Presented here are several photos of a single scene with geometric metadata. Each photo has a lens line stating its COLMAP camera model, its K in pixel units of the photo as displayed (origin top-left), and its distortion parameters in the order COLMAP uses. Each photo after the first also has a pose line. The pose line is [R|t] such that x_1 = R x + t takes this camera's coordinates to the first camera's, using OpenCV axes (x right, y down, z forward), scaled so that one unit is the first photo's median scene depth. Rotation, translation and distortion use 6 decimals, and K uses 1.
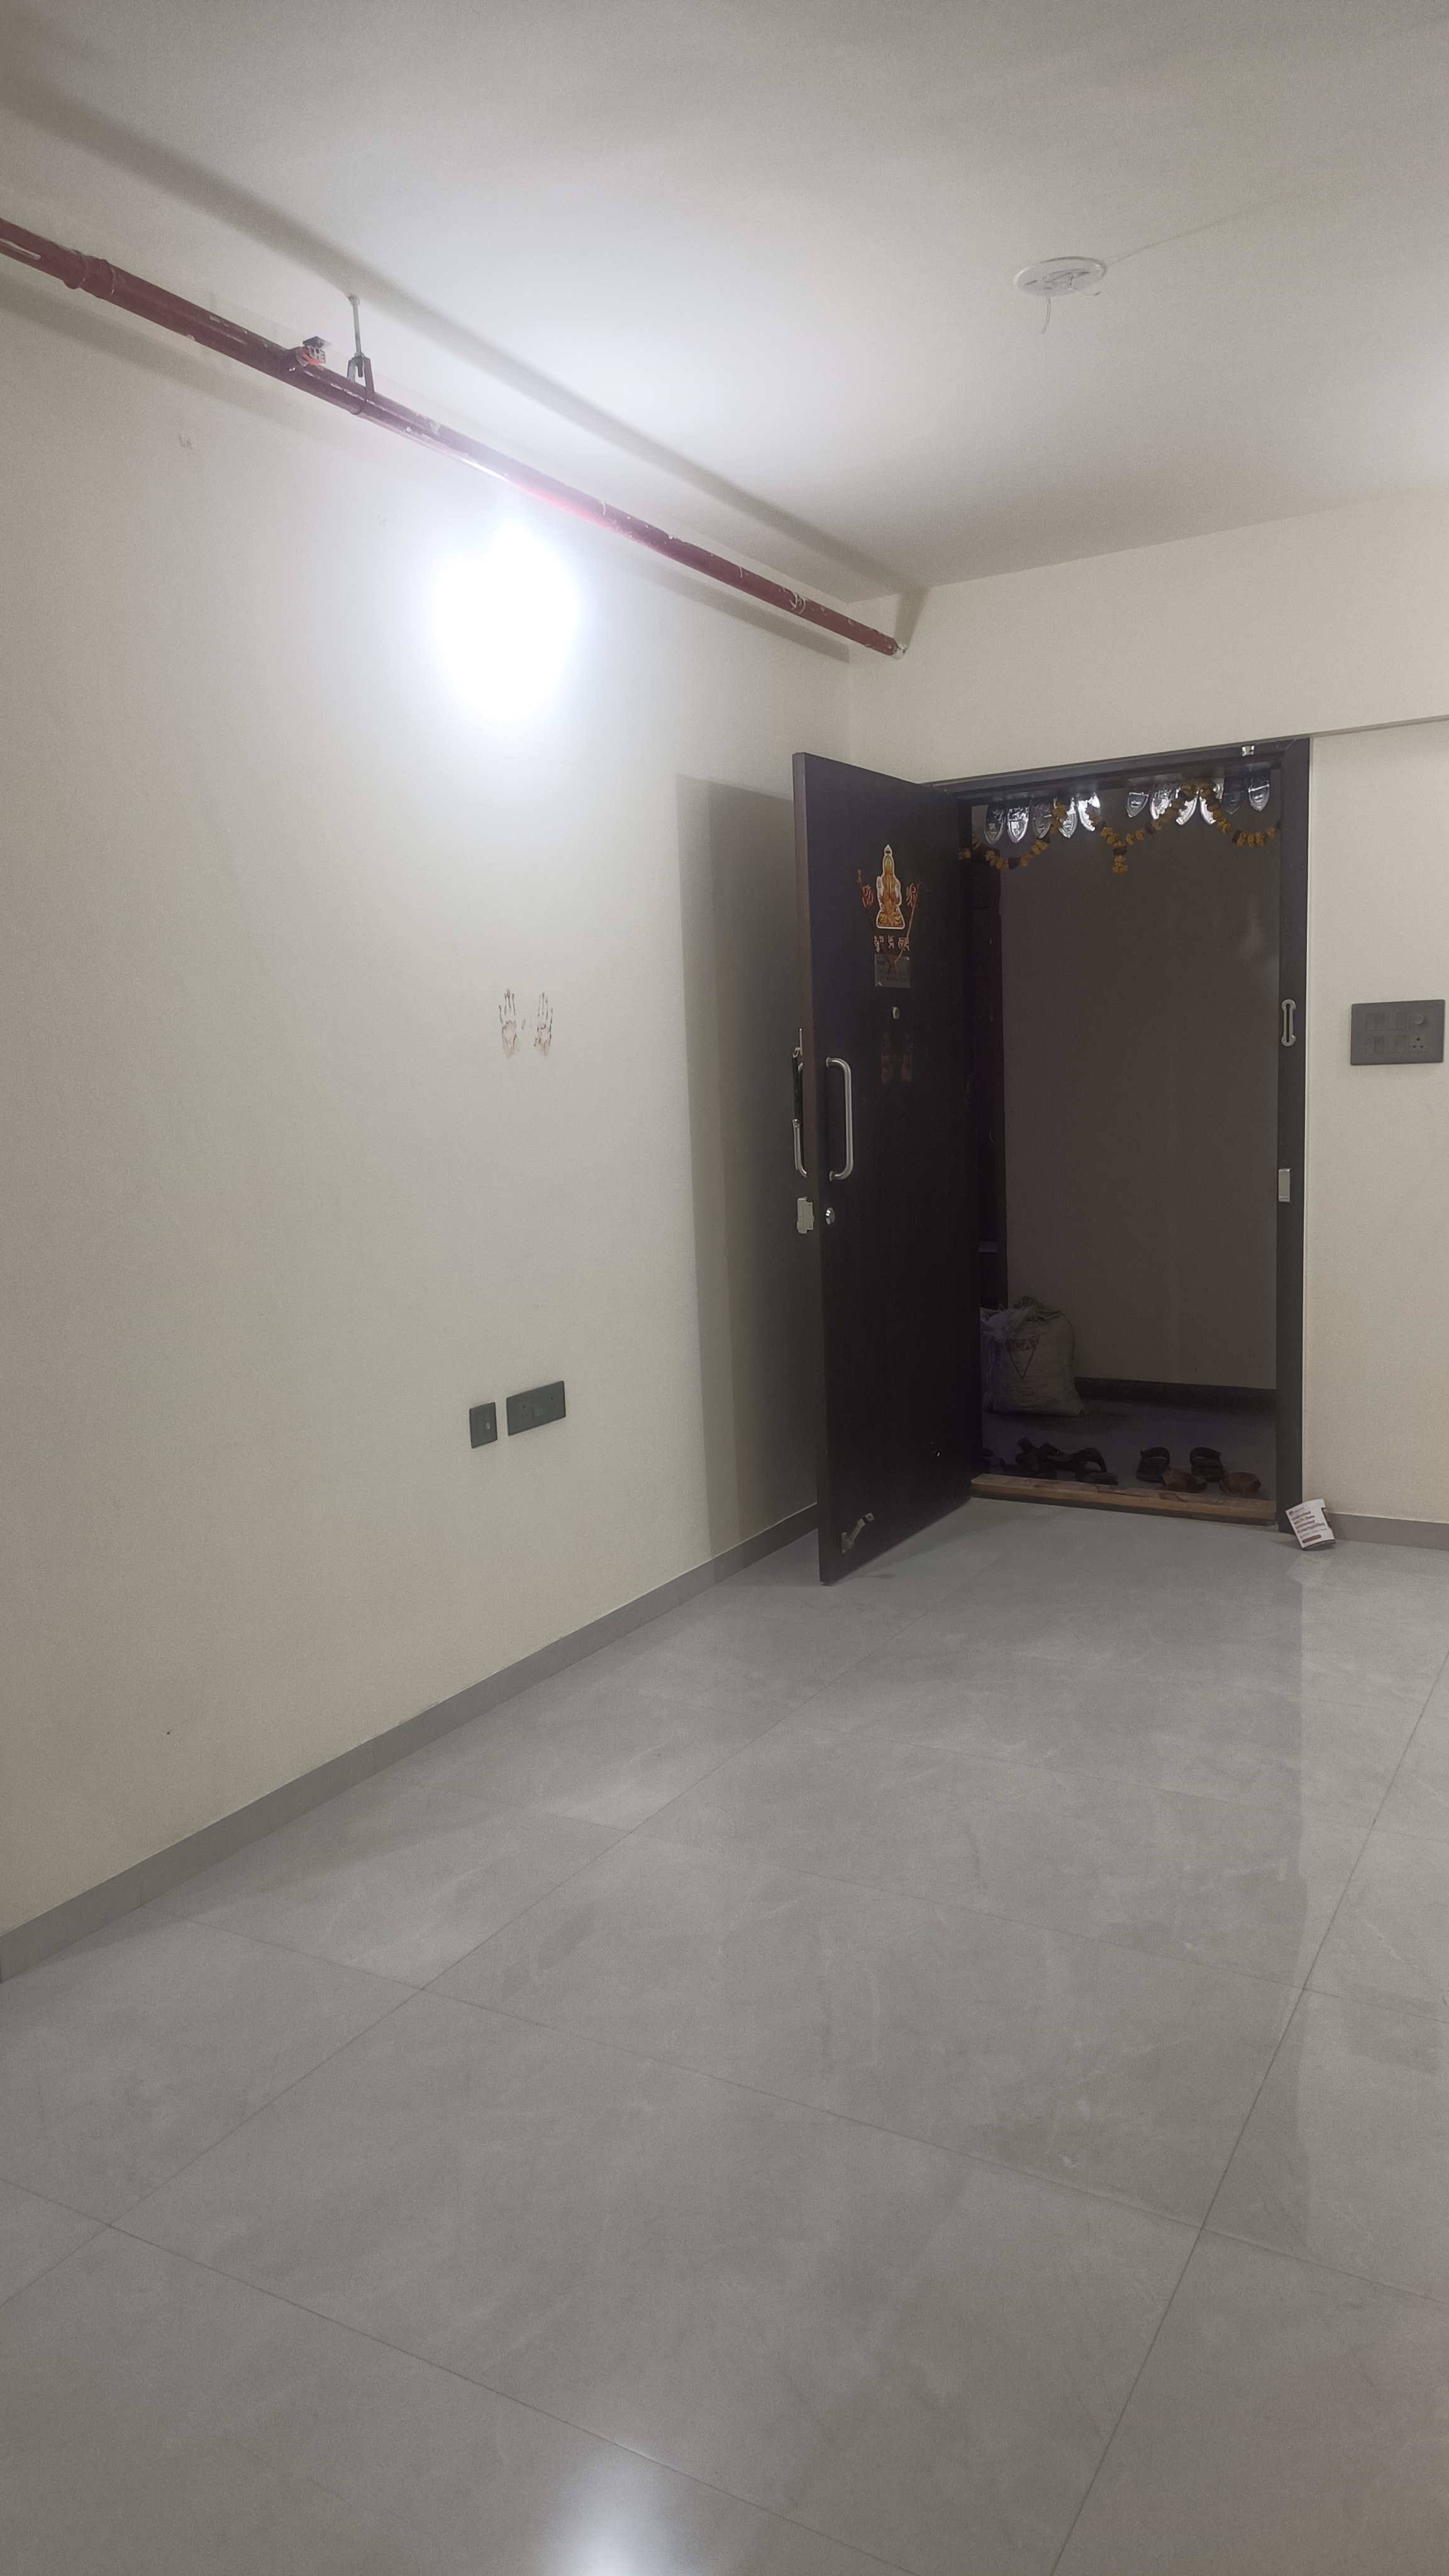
lens RADIAL K [[1724.7, 0, 720.8], [0, 1724.7, 1302.1], [0, 0, 1]] dist [0.099730, -0.074751]
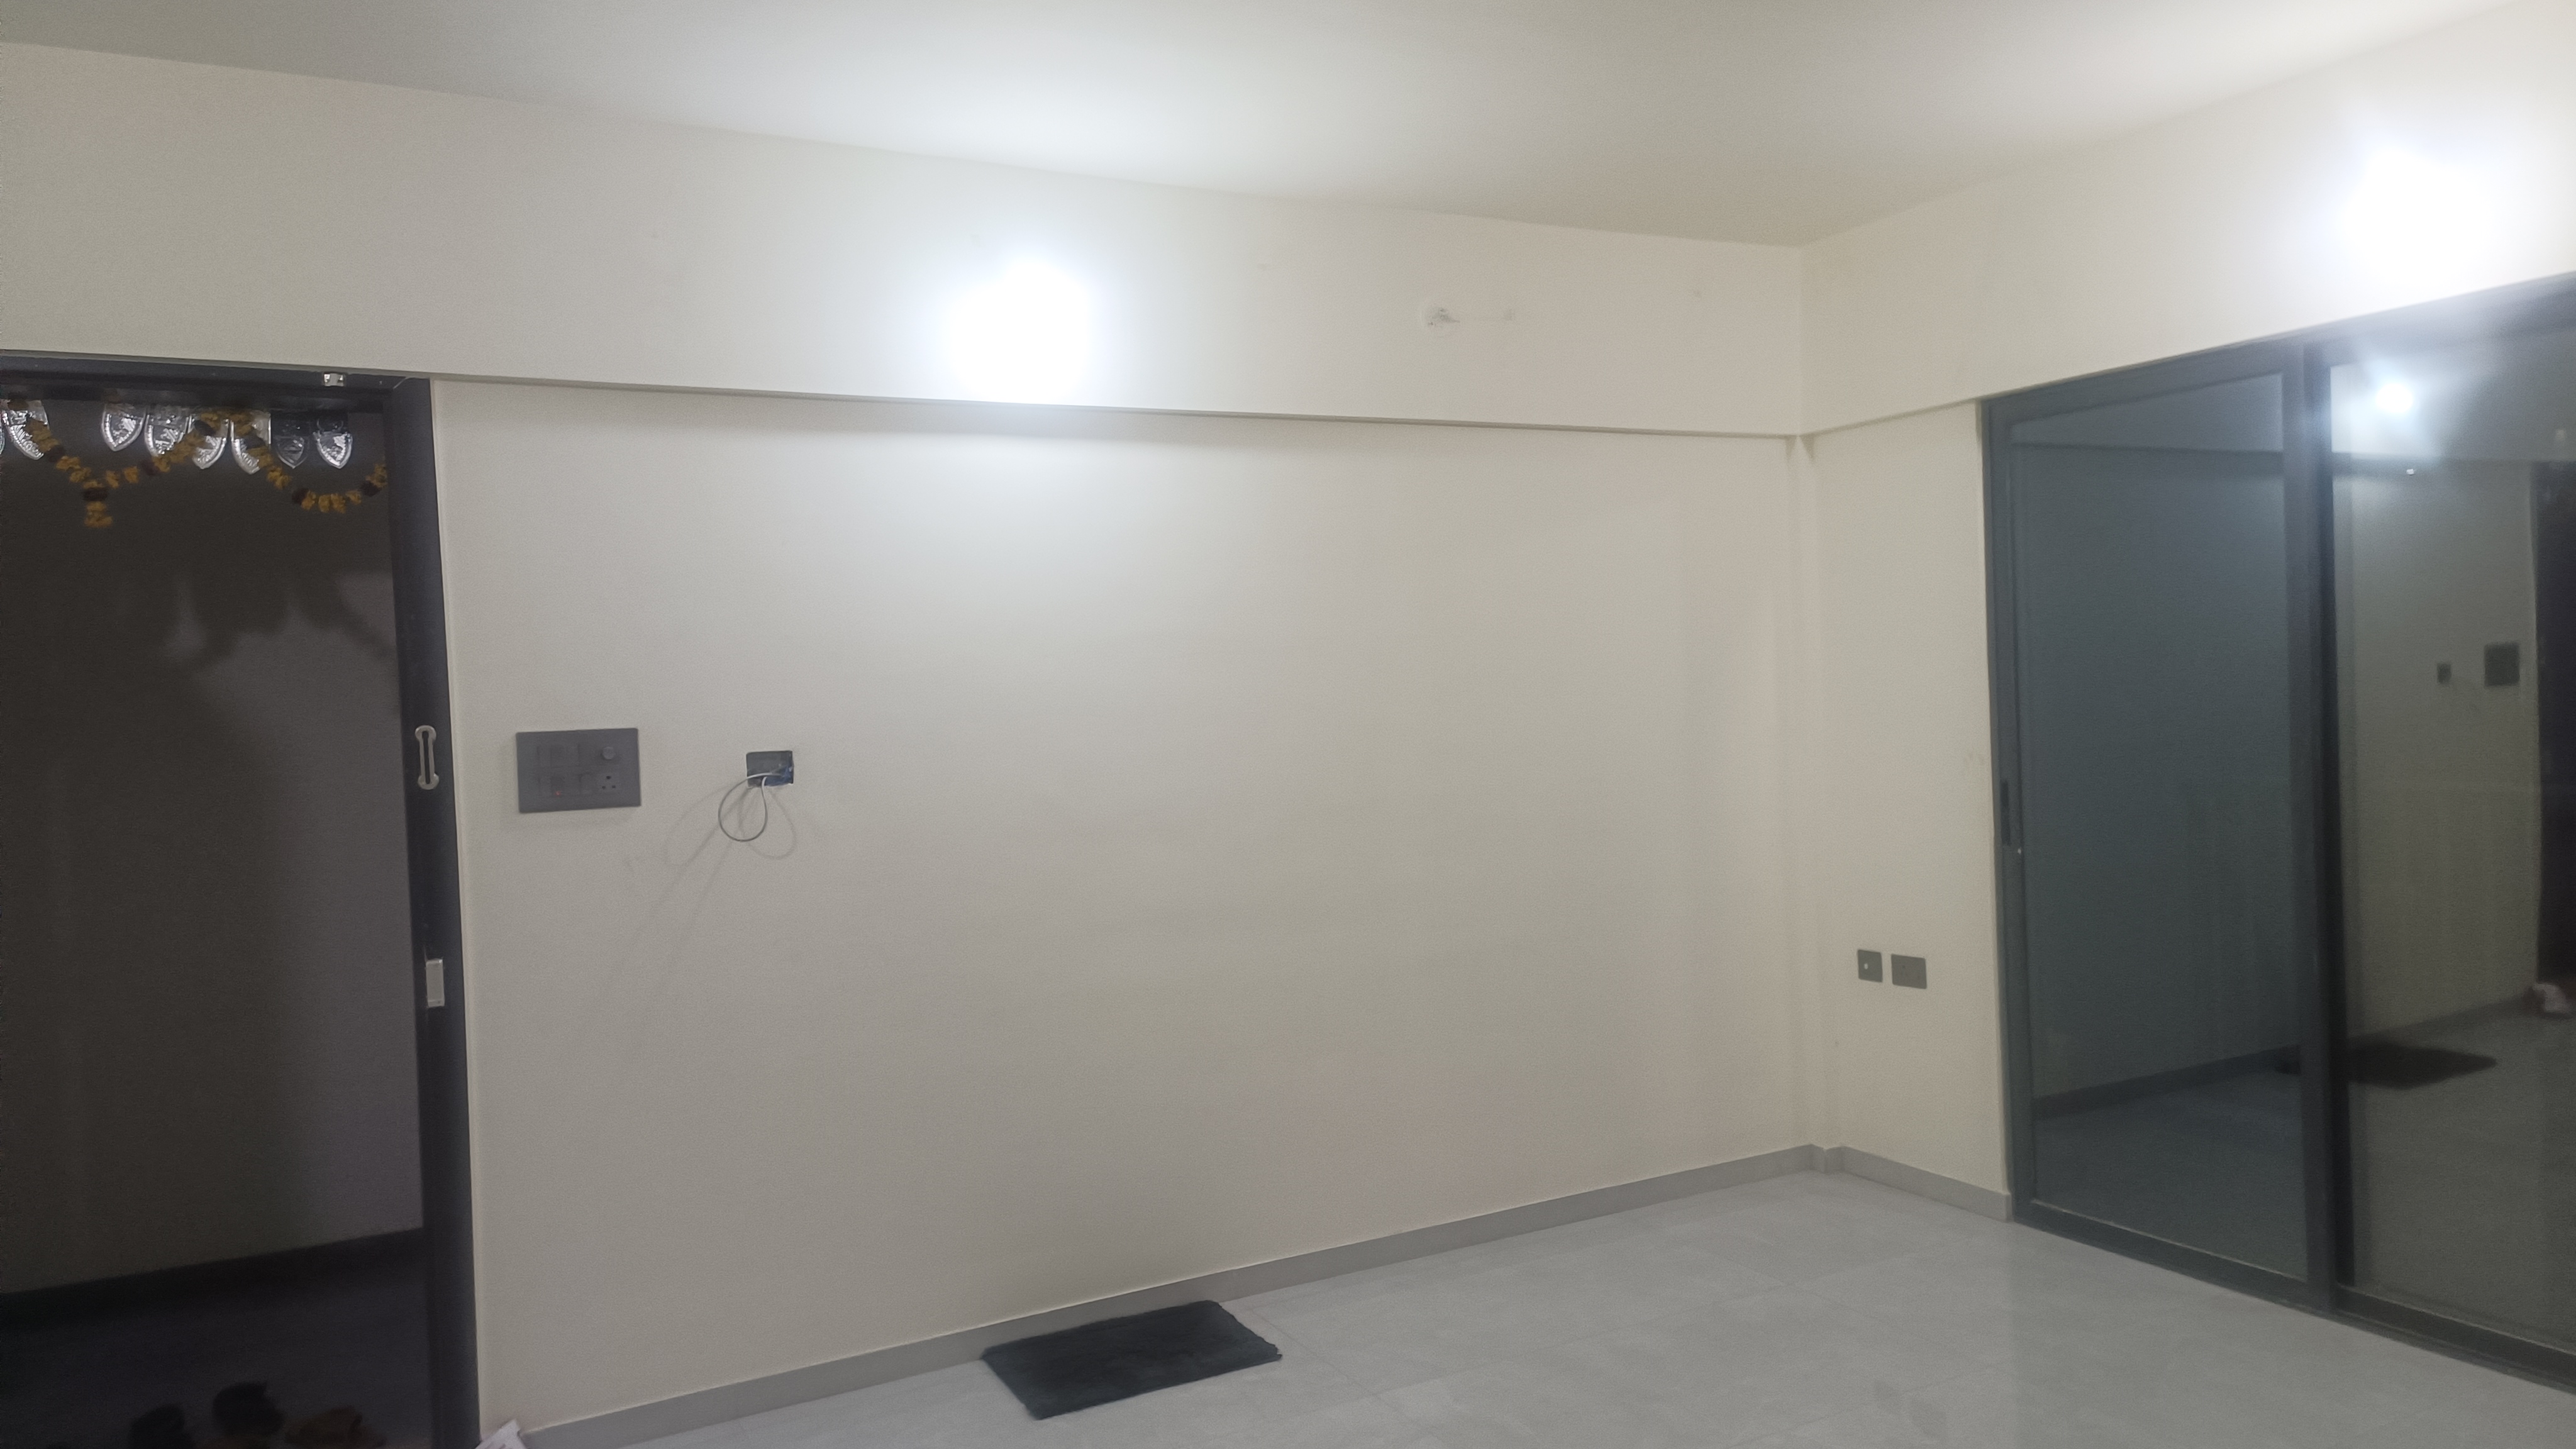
lens RADIAL K [[1724.7, 0, 1296.2], [0, 1724.7, 741.3], [0, 0, 1]] dist [0.099730, -0.074751]
pose [[0.539342, -0.006782, 0.842059, -0.089315], [0.134162, 0.987887, -0.077975, -0.061720], [-0.831331, 0.155028, 0.533719, 0.313061]]
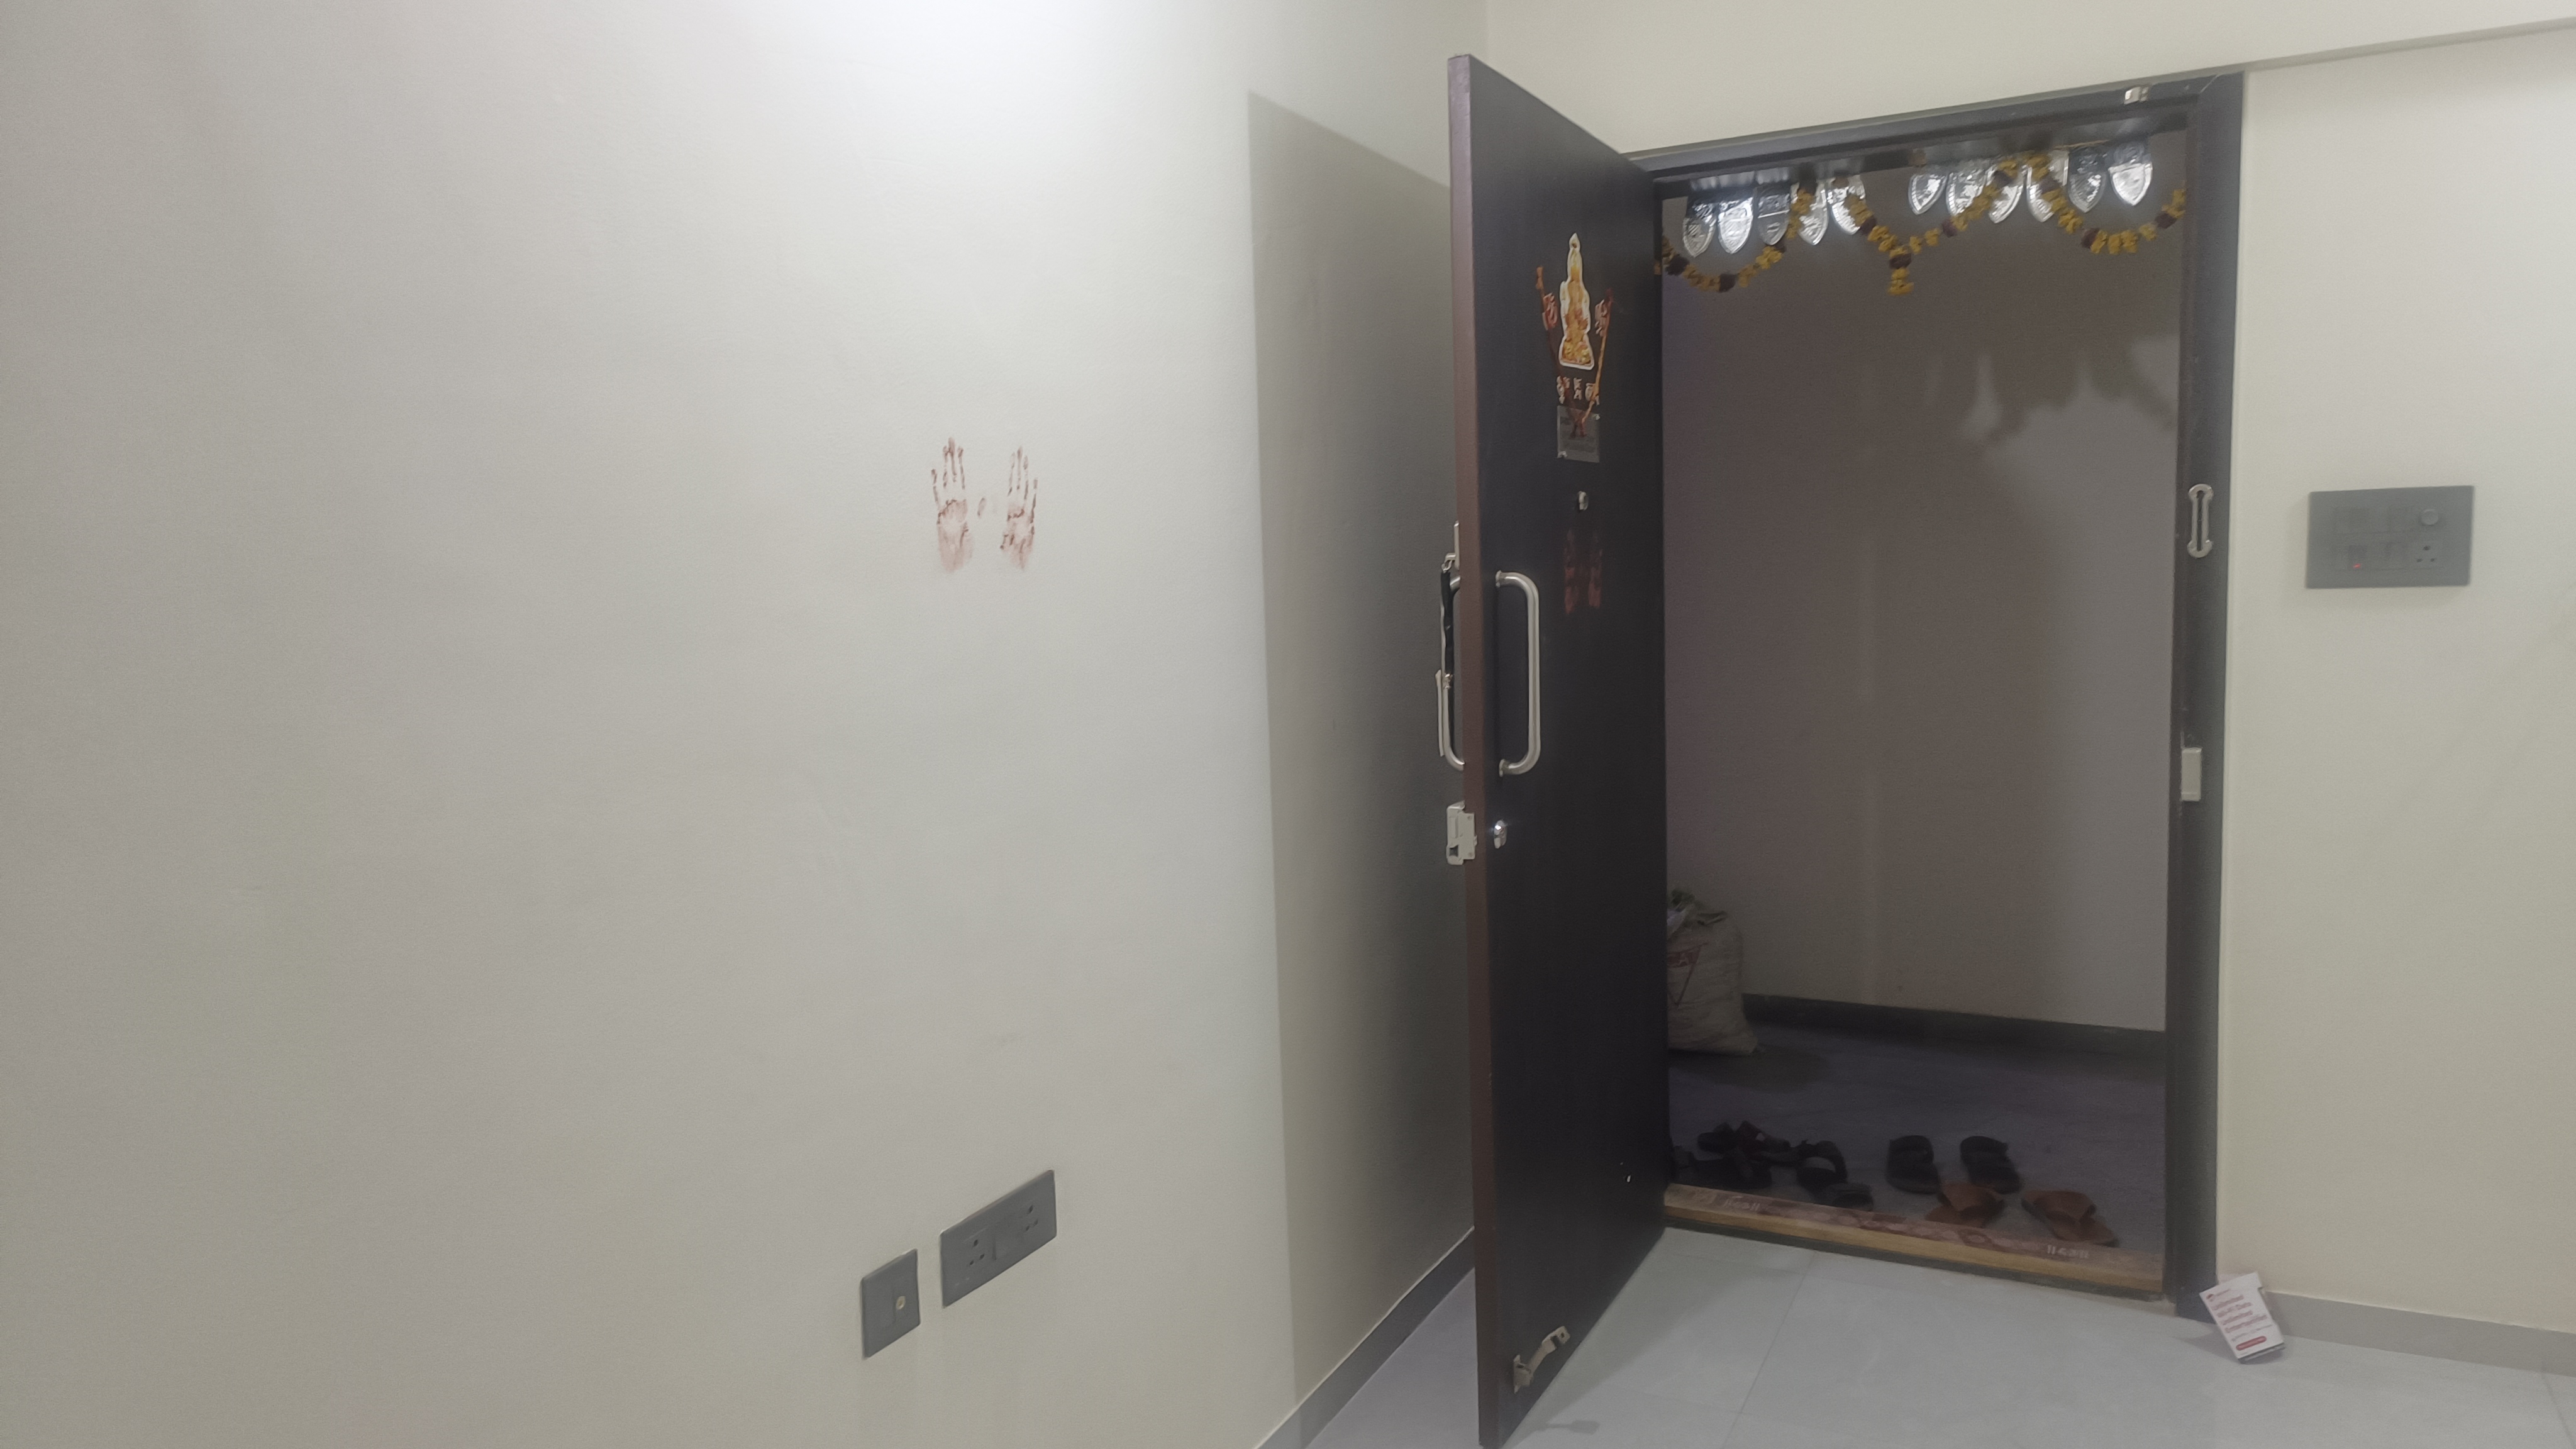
lens RADIAL K [[1724.7, 0, 1292.0], [0, 1724.7, 733.4], [0, 0, 1]] dist [0.099730, -0.074751]
pose [[0.998552, 0.001674, 0.053772, -0.038217], [0.000529, 0.999162, -0.040938, -0.056164], [-0.053795, 0.040907, 0.997714, 0.377301]]
